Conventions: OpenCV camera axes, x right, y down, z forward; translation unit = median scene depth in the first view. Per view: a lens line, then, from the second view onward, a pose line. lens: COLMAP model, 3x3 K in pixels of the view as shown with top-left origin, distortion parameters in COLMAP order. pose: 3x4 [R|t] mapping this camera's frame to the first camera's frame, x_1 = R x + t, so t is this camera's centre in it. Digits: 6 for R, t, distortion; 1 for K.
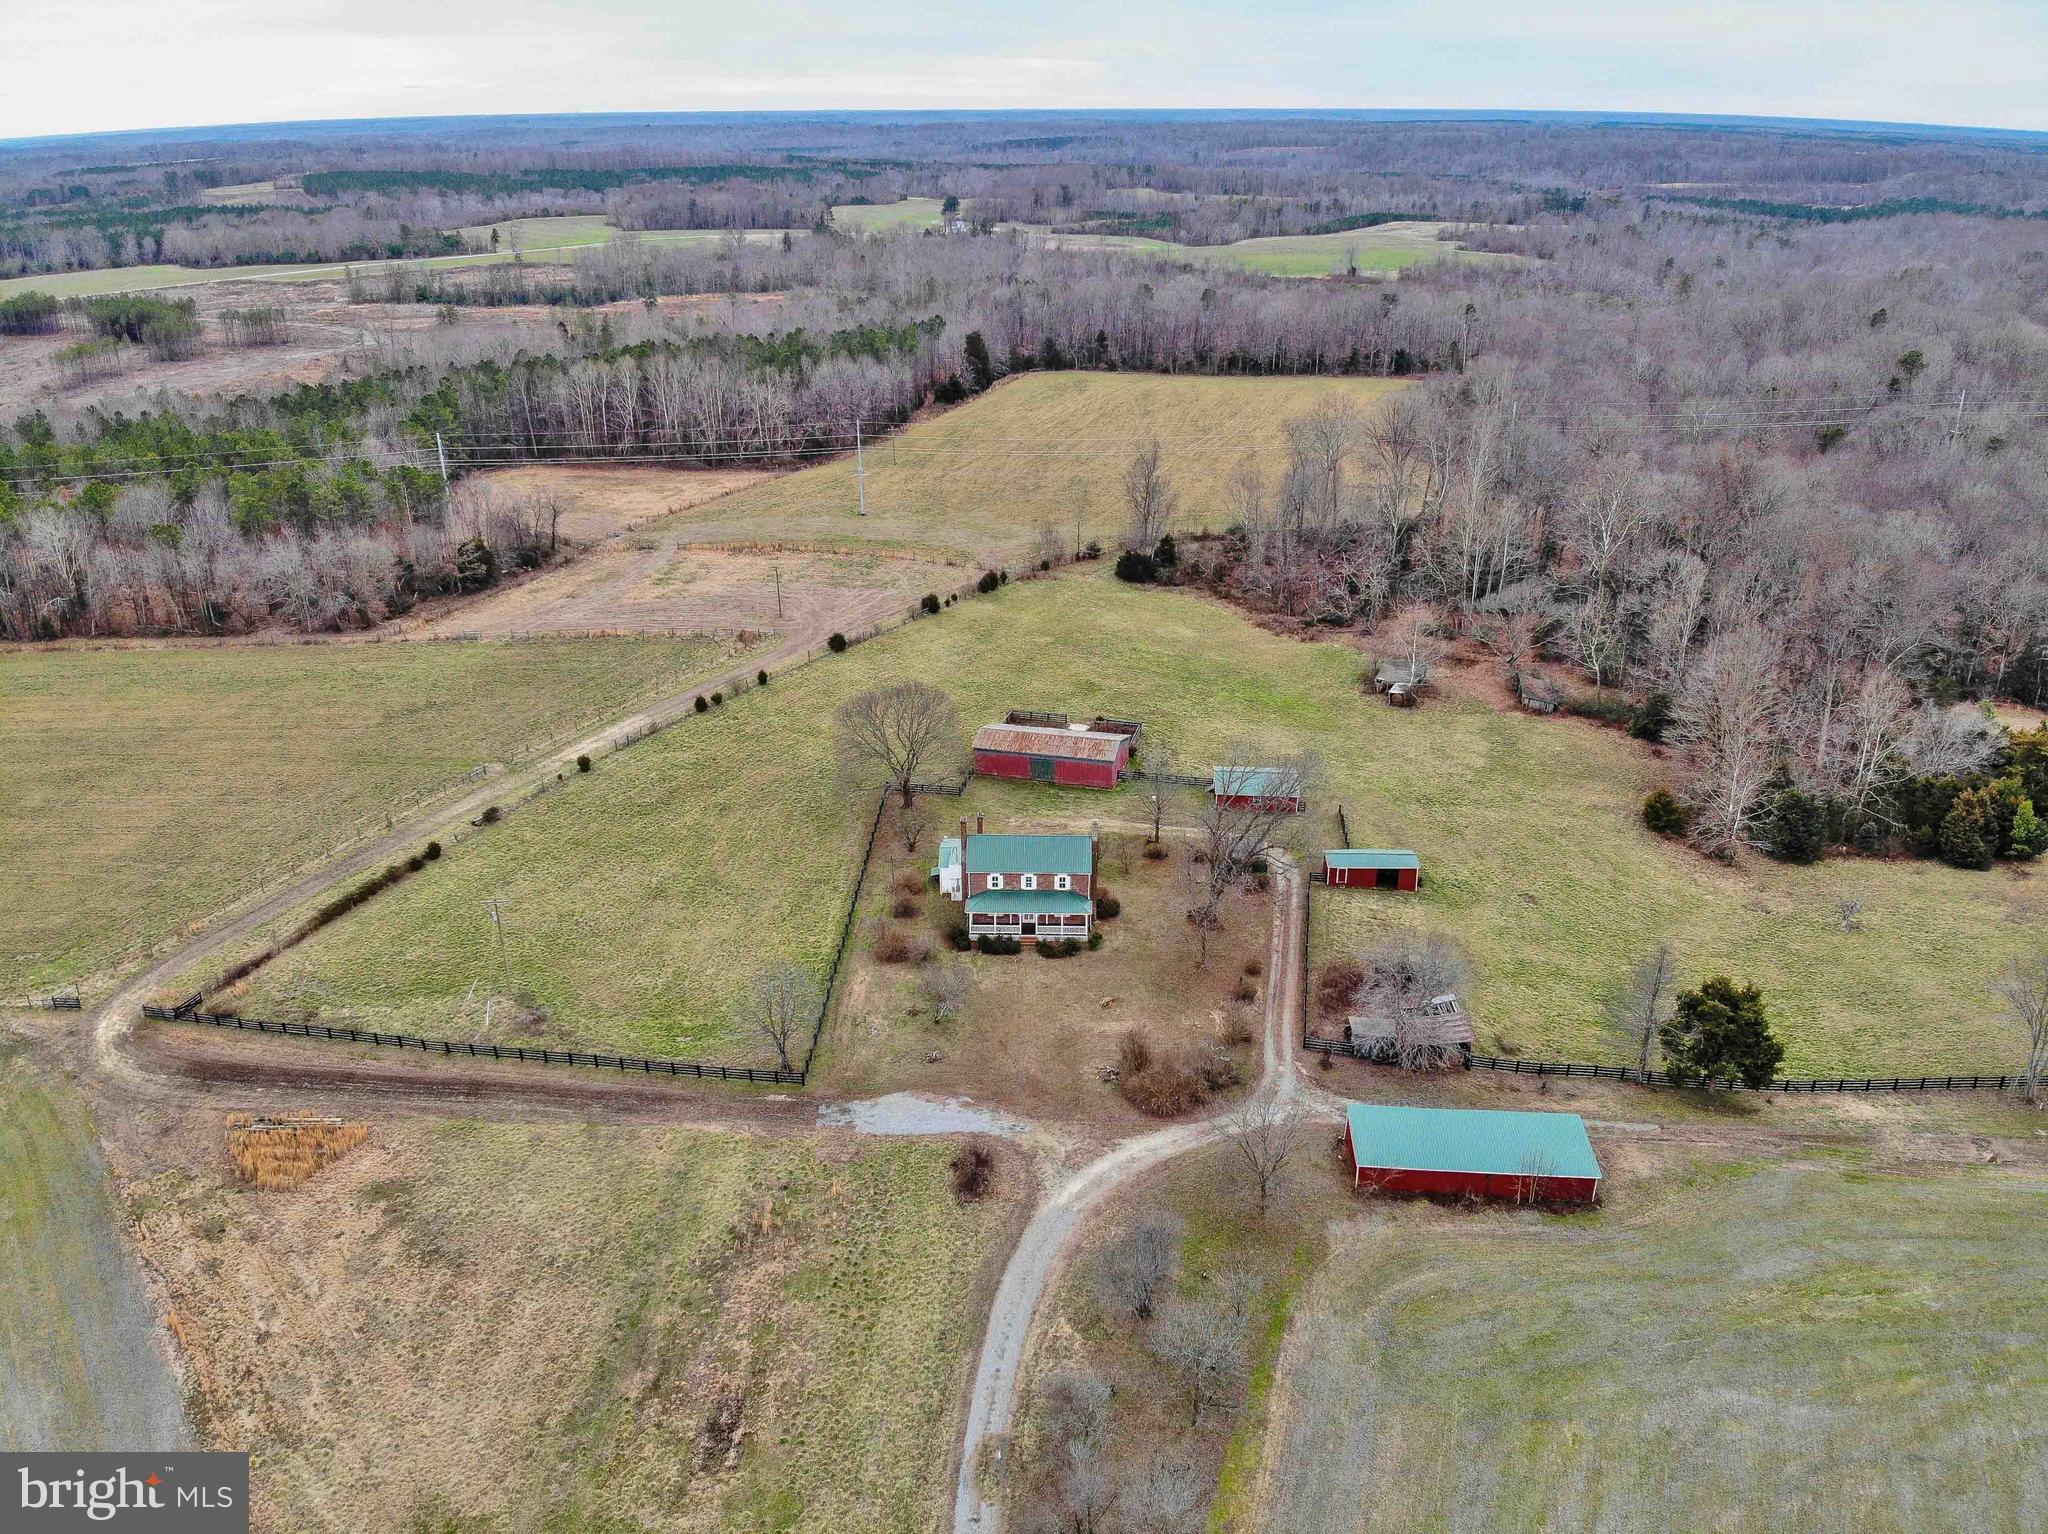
lens RADIAL K [[1492.6, 0, 1019.4], [0, 1492.6, 775.0], [0, 0, 1]] dist [0.113915, -0.280089]
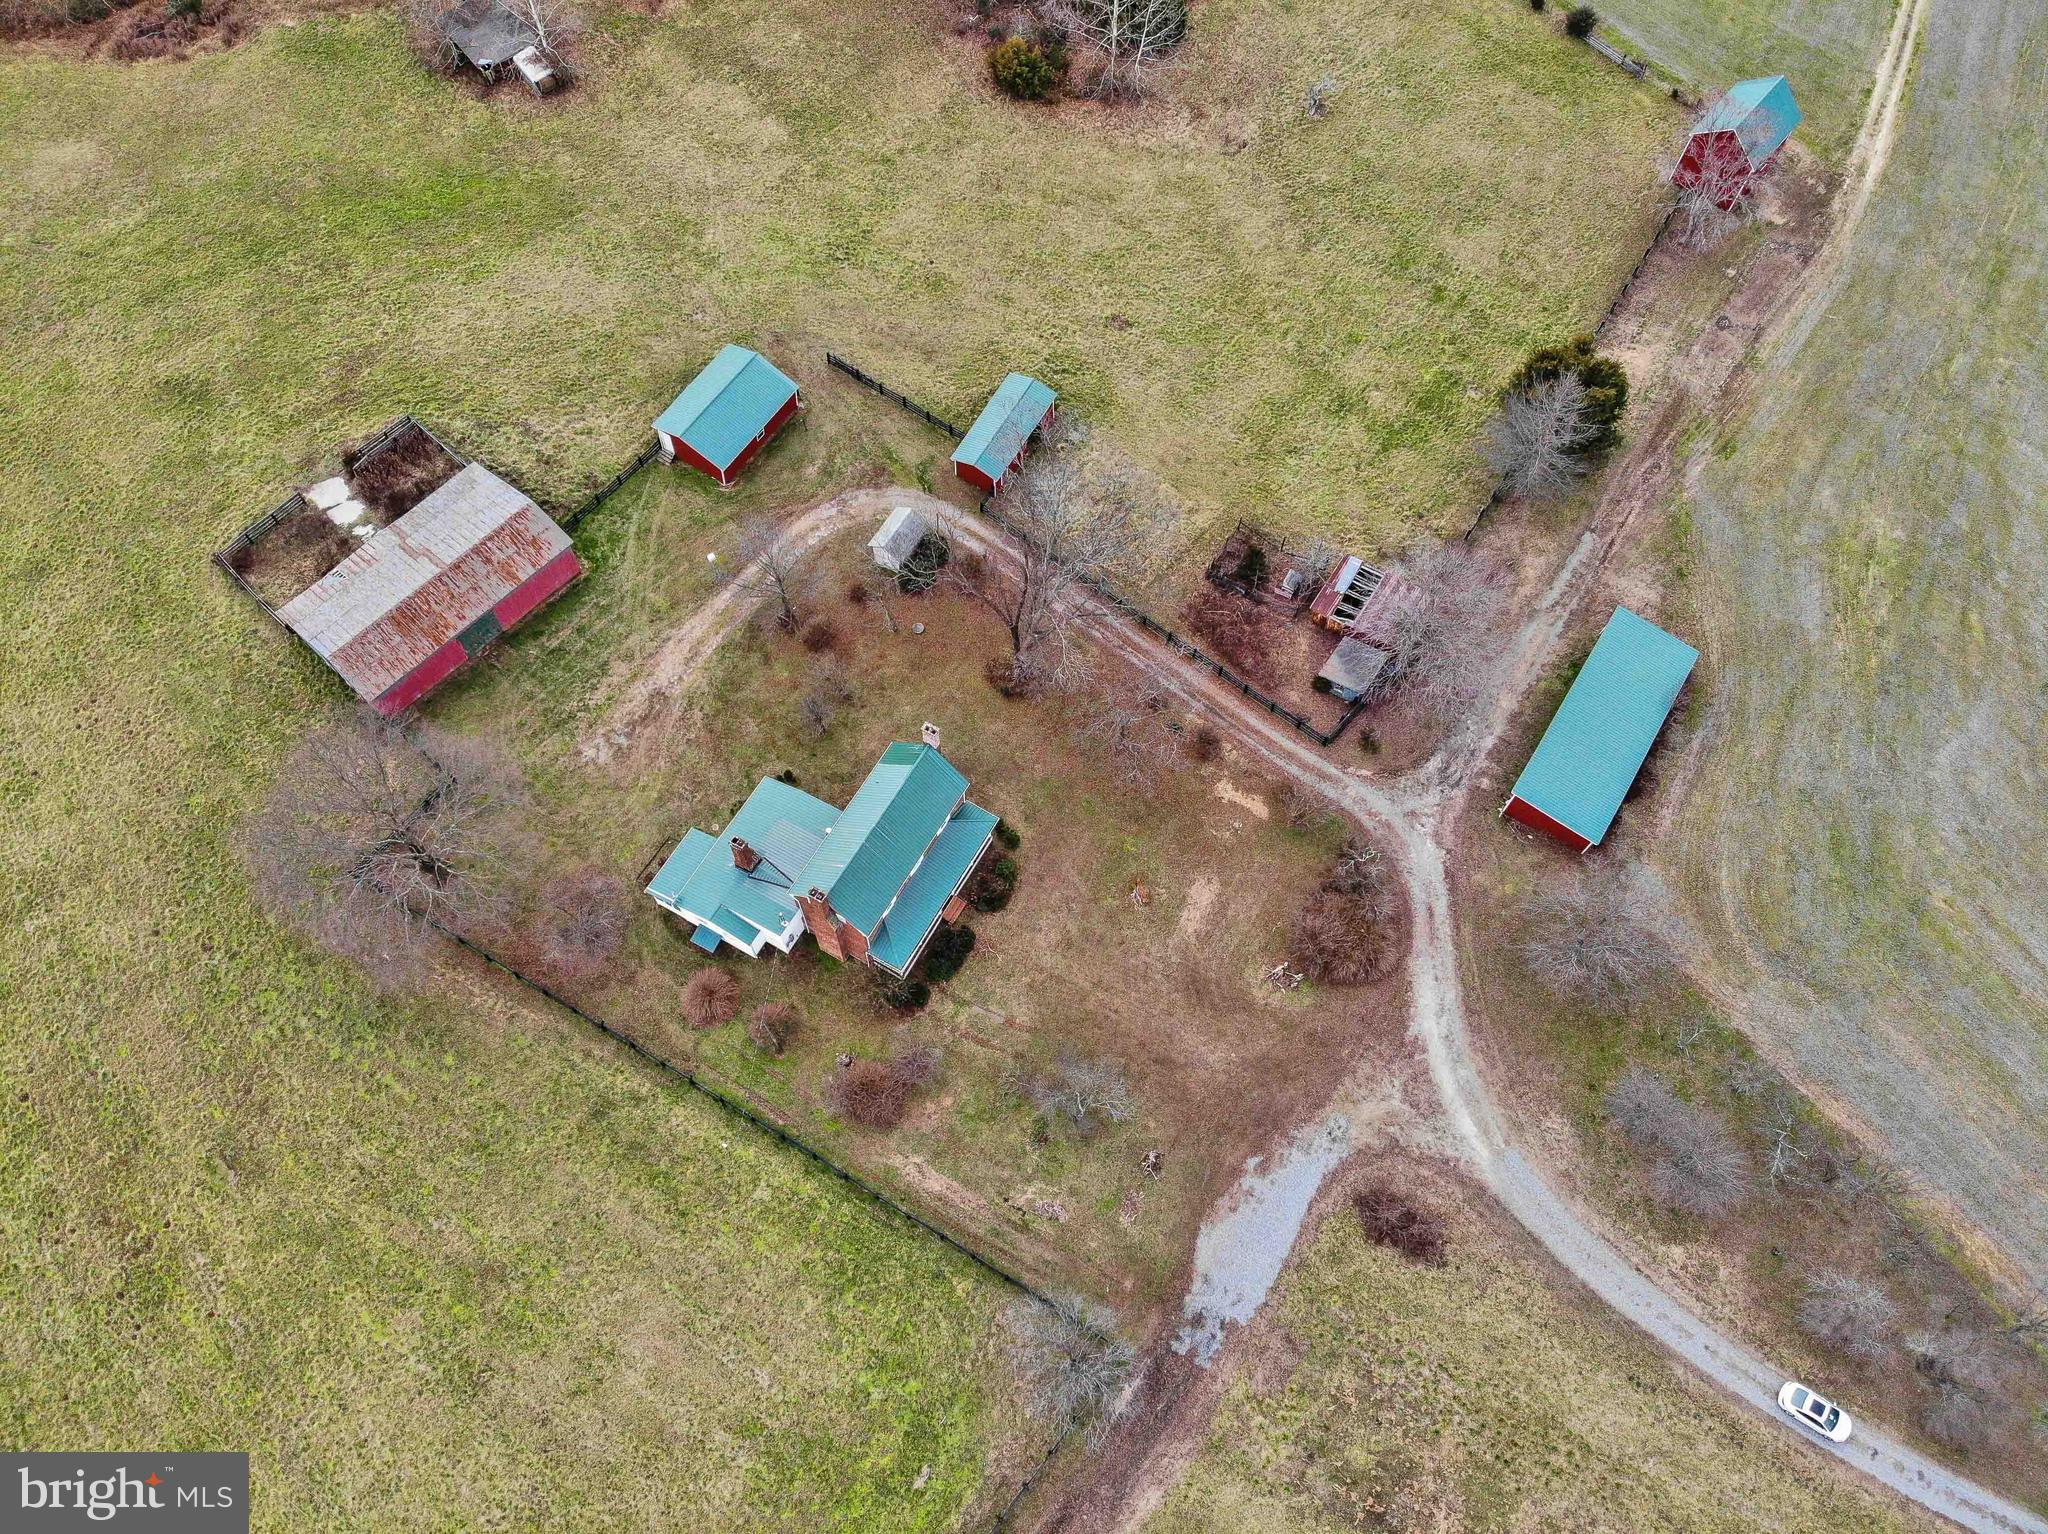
lens RADIAL K [[1492.6, 0, 1019.4], [0, 1492.6, 775.0], [0, 0, 1]] dist [0.113915, -0.280089]
pose [[0.473968, -0.790635, 0.387621, -0.166070], [0.342480, 0.571070, 0.746047, -0.361019], [-0.811210, -0.220850, 0.541446, 0.524281]]
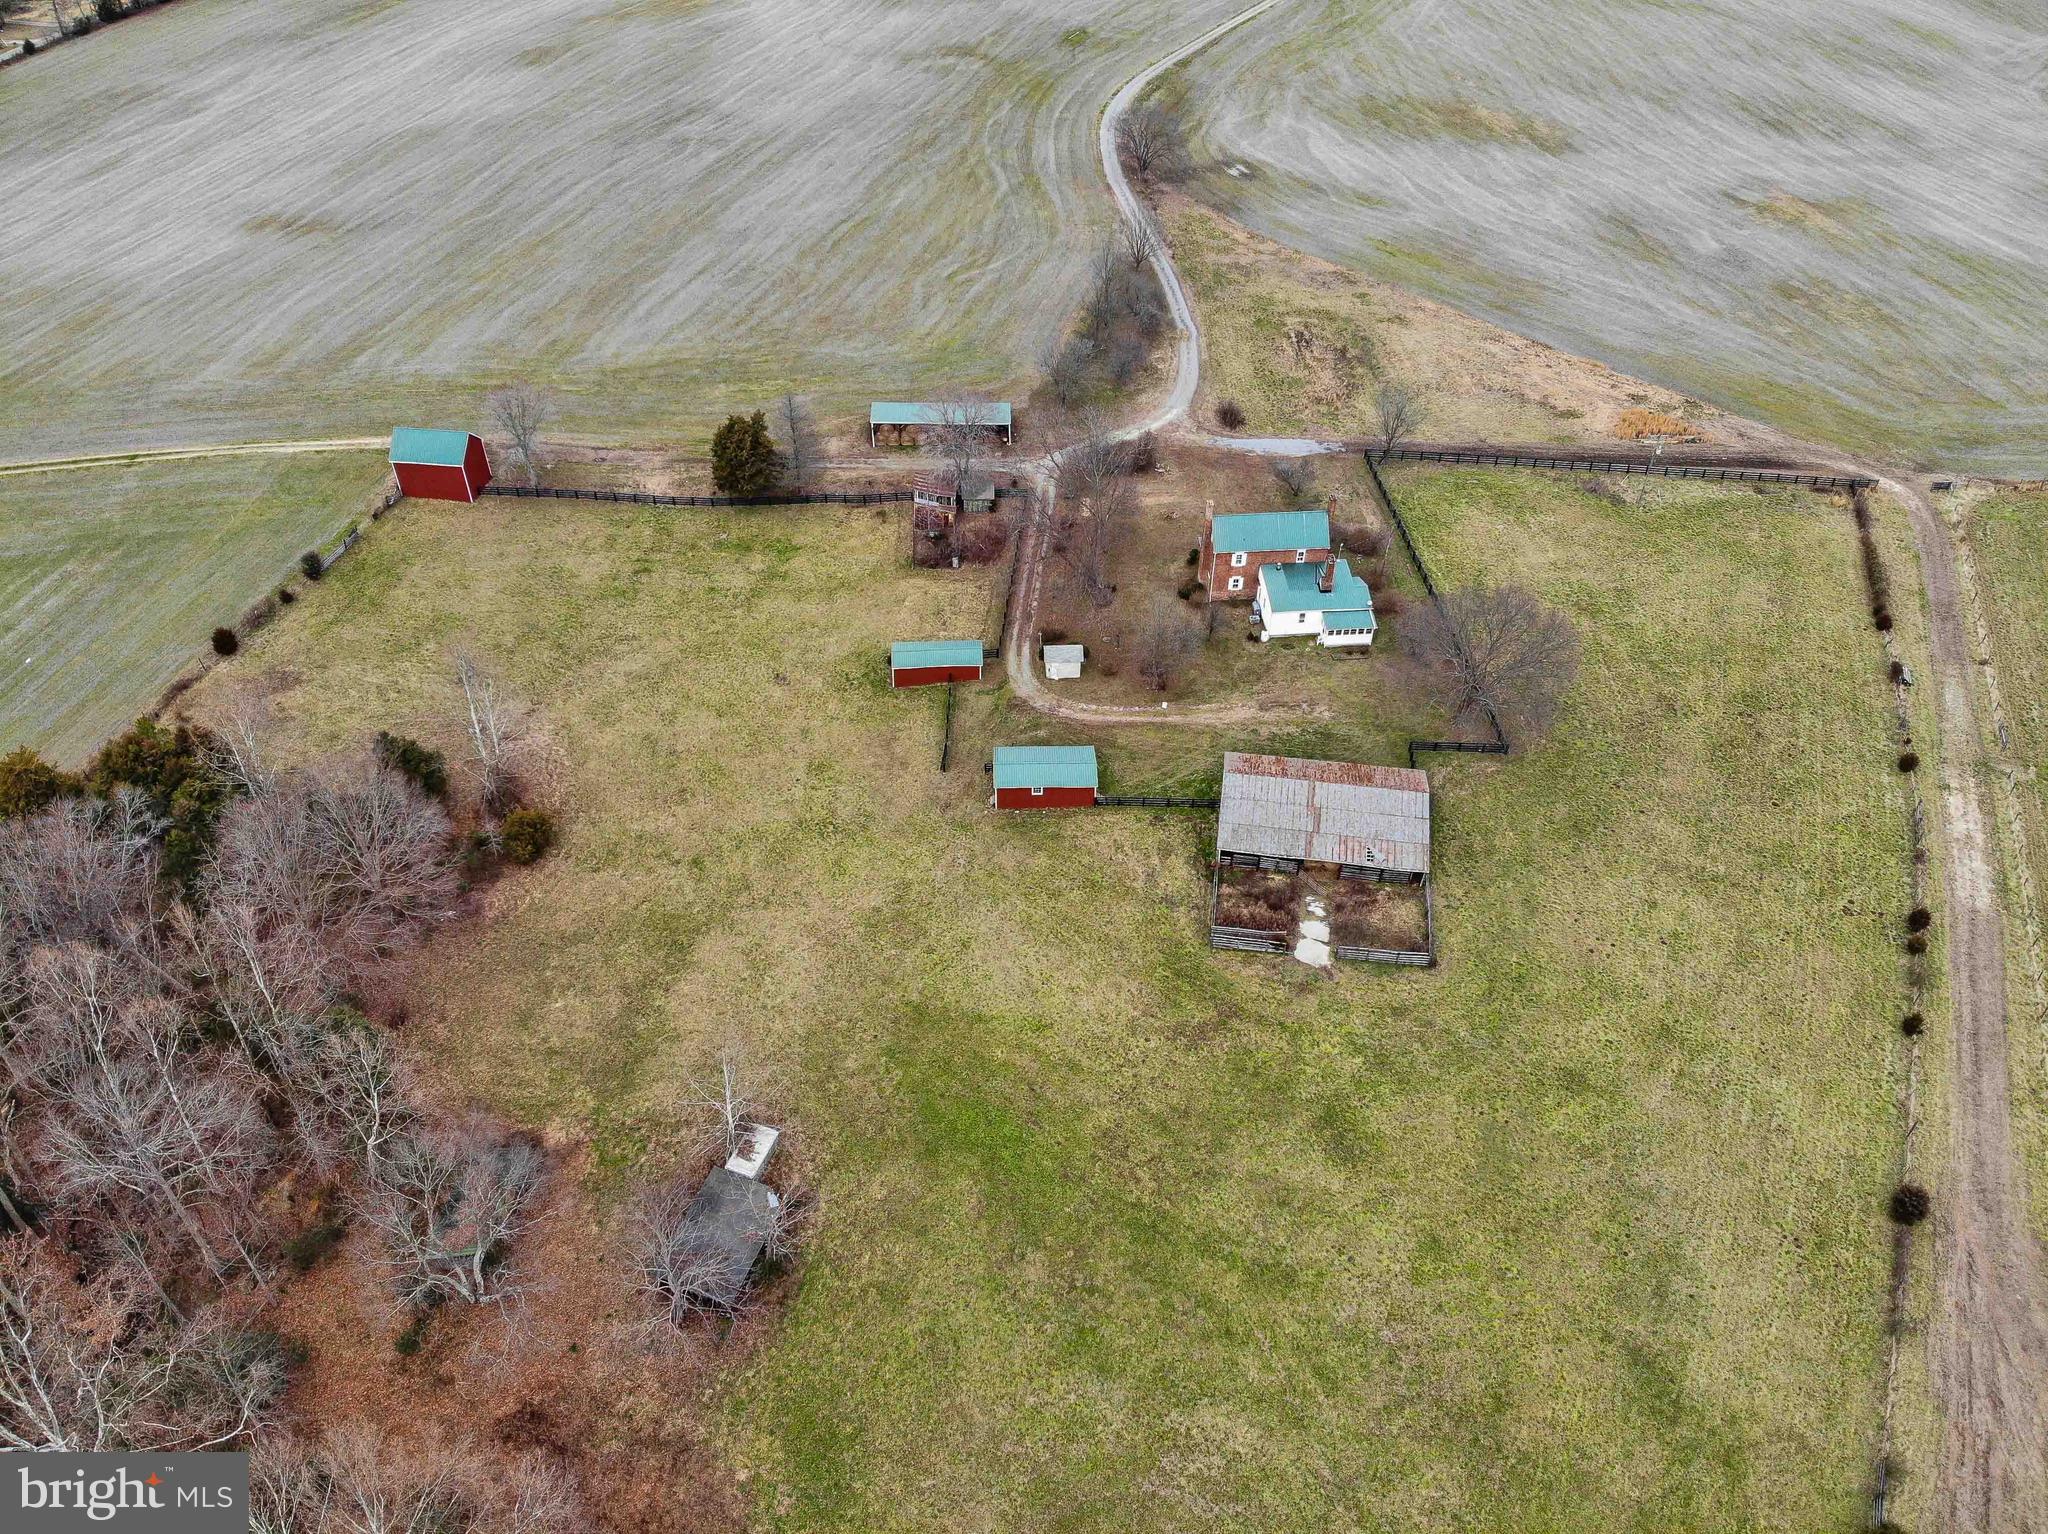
lens RADIAL K [[1492.6, 0, 1019.4], [0, 1492.6, 775.0], [0, 0, 1]] dist [0.113915, -0.280089]
pose [[-0.995573, 0.061586, -0.071001, 0.236638], [-0.038417, 0.422794, 0.905411, -0.734341], [0.085780, 0.904131, -0.418556, 1.378908]]
